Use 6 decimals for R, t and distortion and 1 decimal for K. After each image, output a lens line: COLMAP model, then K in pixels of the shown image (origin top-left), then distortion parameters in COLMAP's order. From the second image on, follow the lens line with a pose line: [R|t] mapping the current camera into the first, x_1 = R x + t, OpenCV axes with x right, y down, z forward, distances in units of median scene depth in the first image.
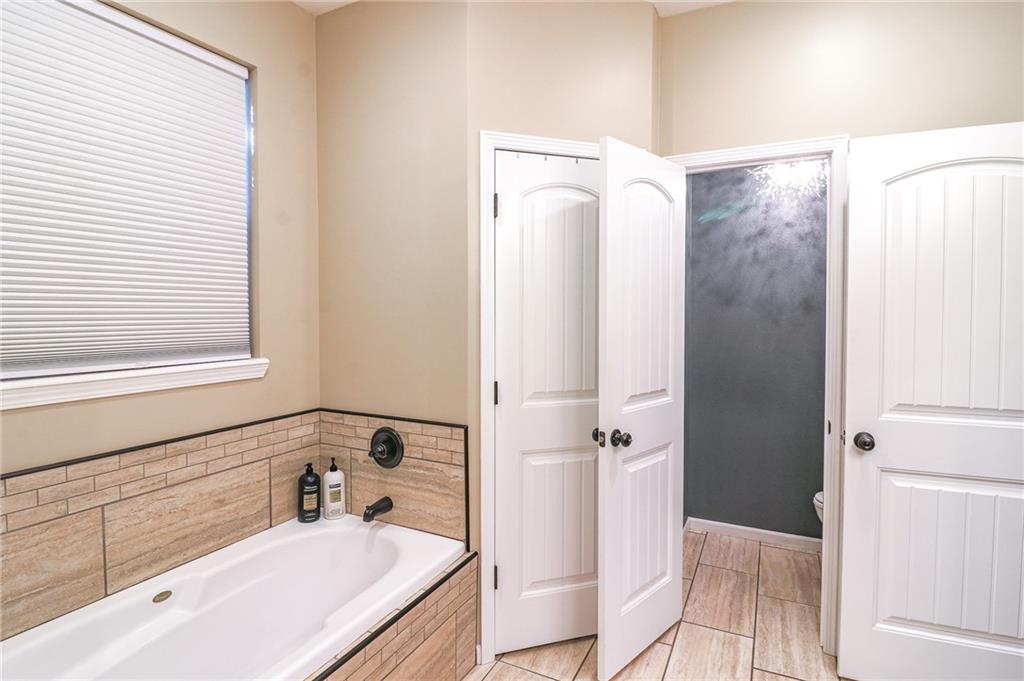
lens RADIAL K [[523.8, 0, 510.1], [0, 523.8, 325.6], [0, 0, 1]] dist [-0.028030, -0.000505]
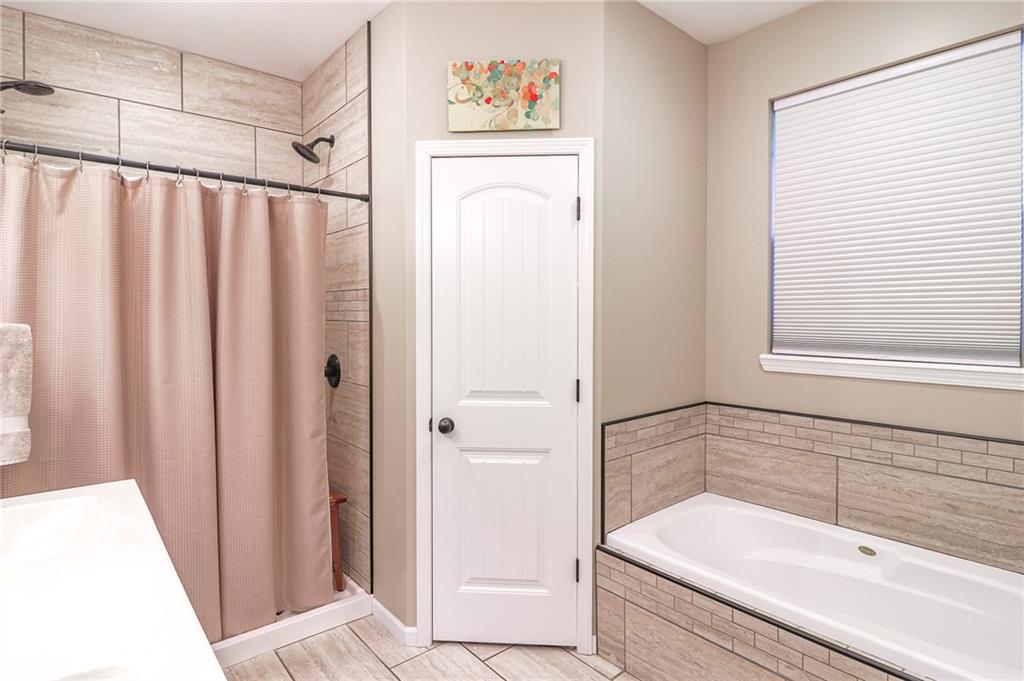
lens RADIAL K [[523.8, 0, 510.1], [0, 523.8, 325.6], [0, 0, 1]] dist [-0.028030, -0.000505]
pose [[-0.387368, 0.023243, -0.921632, 0.697628], [-0.022097, 0.999161, 0.034486, -0.018014], [0.921660, 0.033725, -0.386530, 0.643797]]
